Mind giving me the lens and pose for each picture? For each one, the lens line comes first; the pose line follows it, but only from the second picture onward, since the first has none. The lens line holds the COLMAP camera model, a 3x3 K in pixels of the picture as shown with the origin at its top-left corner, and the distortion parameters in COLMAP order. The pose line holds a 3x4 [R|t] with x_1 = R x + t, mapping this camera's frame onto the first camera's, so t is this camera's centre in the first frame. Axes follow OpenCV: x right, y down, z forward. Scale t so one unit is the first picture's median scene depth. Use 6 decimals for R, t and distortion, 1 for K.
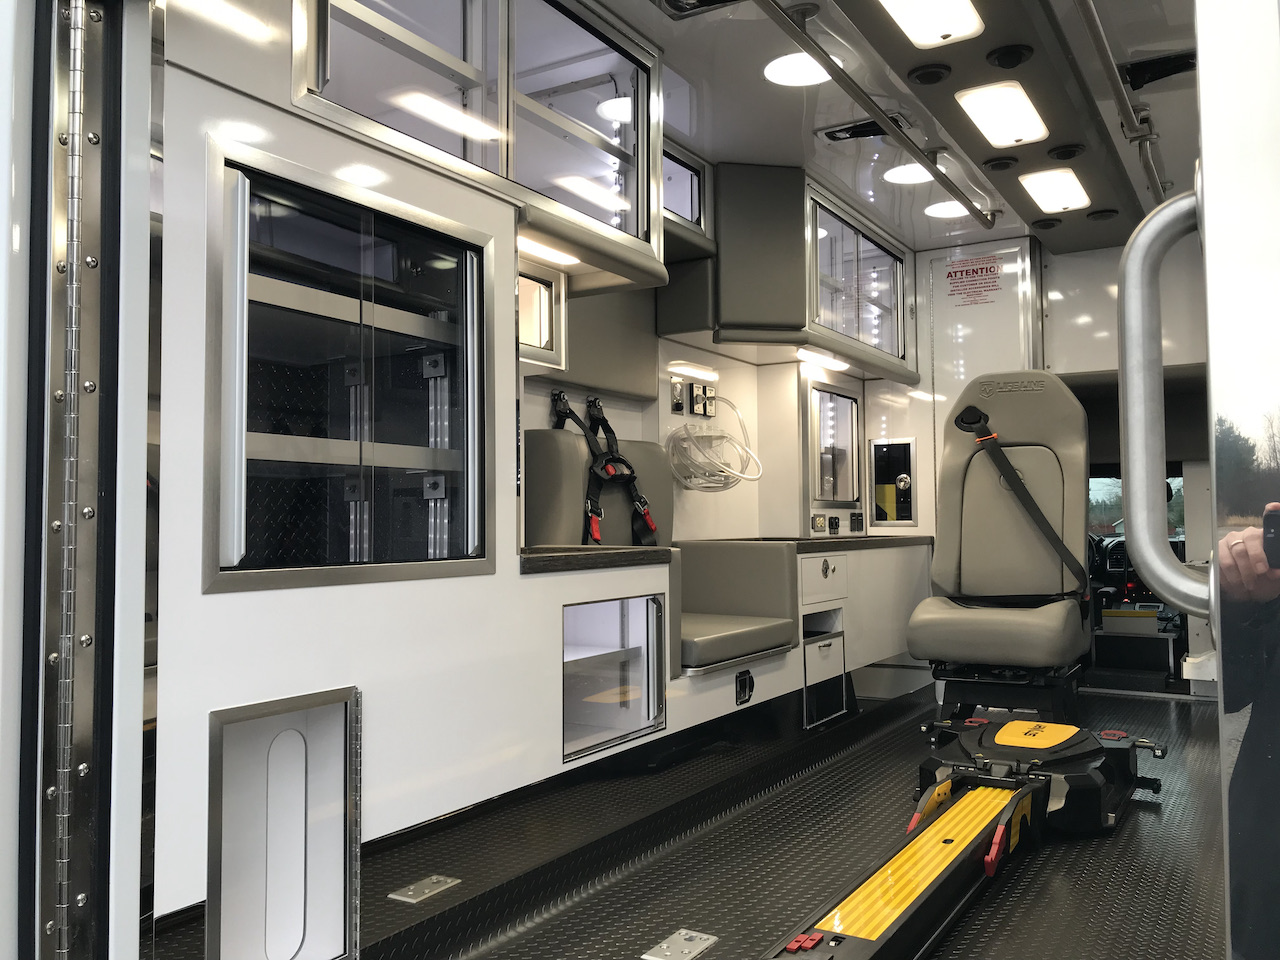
lens RADIAL K [[1061.3, 0, 640.0], [0, 1061.3, 480.0], [0, 0, 1]] dist [0.087710, -0.140447]
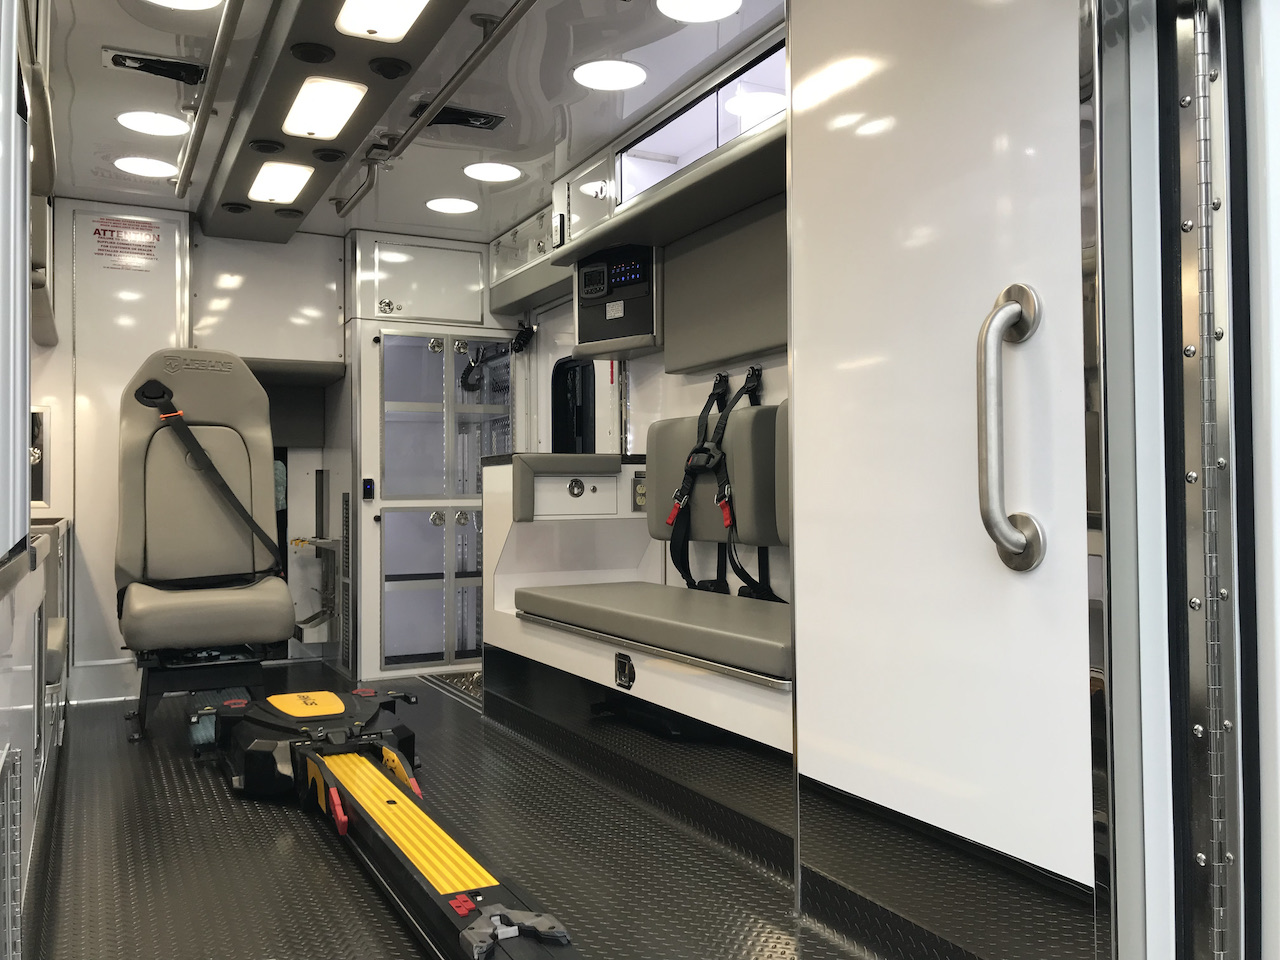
lens RADIAL K [[1061.3, 0, 640.0], [0, 1061.3, 480.0], [0, 0, 1]] dist [0.087710, -0.140447]
pose [[0.528223, 0.021010, 0.848846, -0.287752], [-0.034519, 0.999399, -0.003256, 0.008252], [-0.848404, -0.027582, 0.528631, 0.143116]]
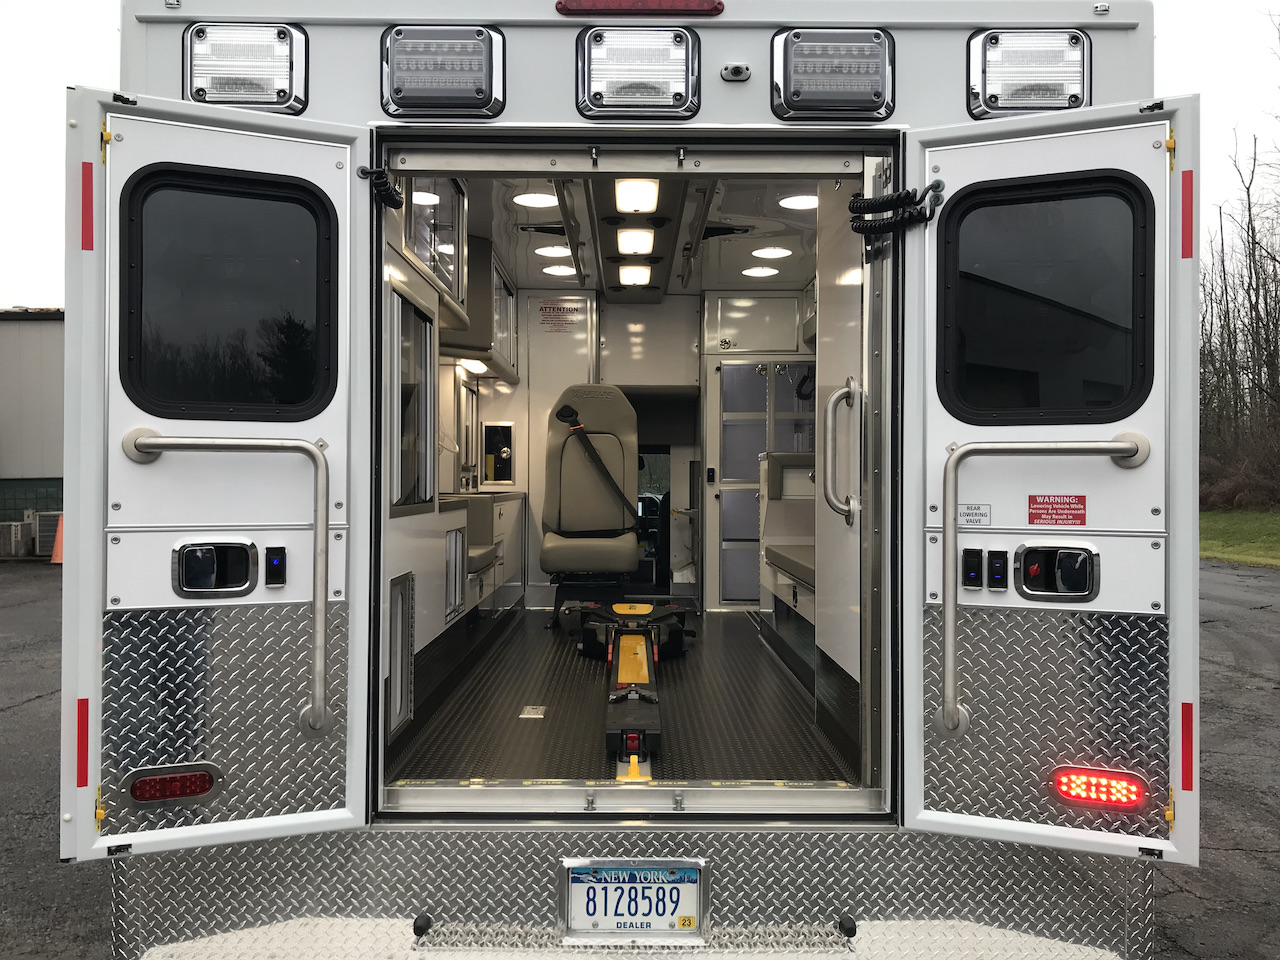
lens RADIAL K [[1061.3, 0, 640.0], [0, 1061.3, 480.0], [0, 0, 1]] dist [0.087710, -0.140447]
pose [[0.852398, 0.015241, 0.522672, -0.403950], [-0.036396, 0.998880, 0.030229, -0.014361], [-0.521626, -0.044790, 0.851998, -0.340390]]
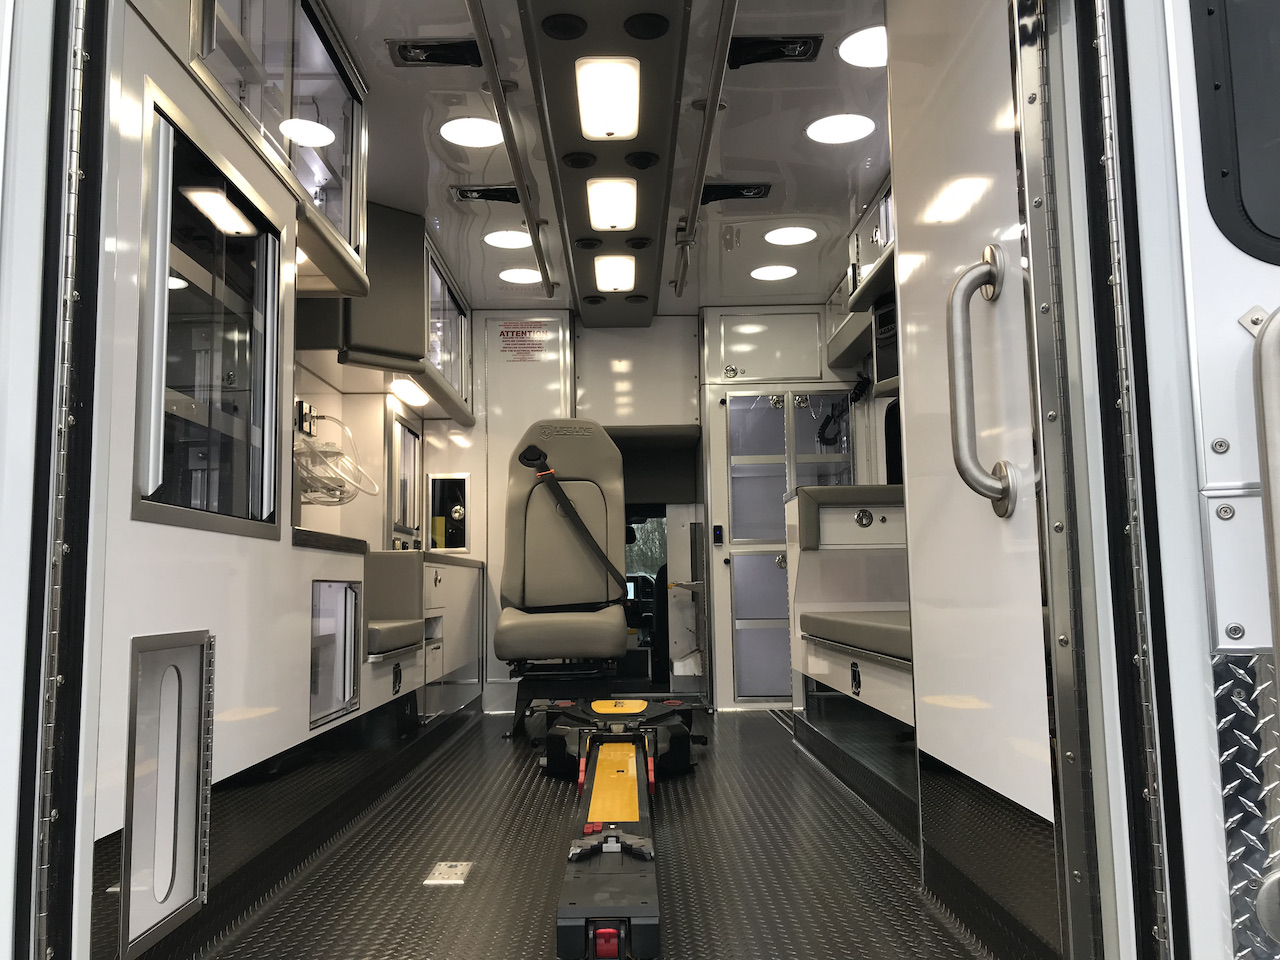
lens RADIAL K [[1061.3, 0, 640.0], [0, 1061.3, 480.0], [0, 0, 1]] dist [0.087710, -0.140447]
pose [[0.851052, 0.049957, 0.522699, -0.207715], [-0.014927, 0.997363, -0.071020, 0.052601], [-0.524869, 0.052640, 0.849554, -0.042801]]
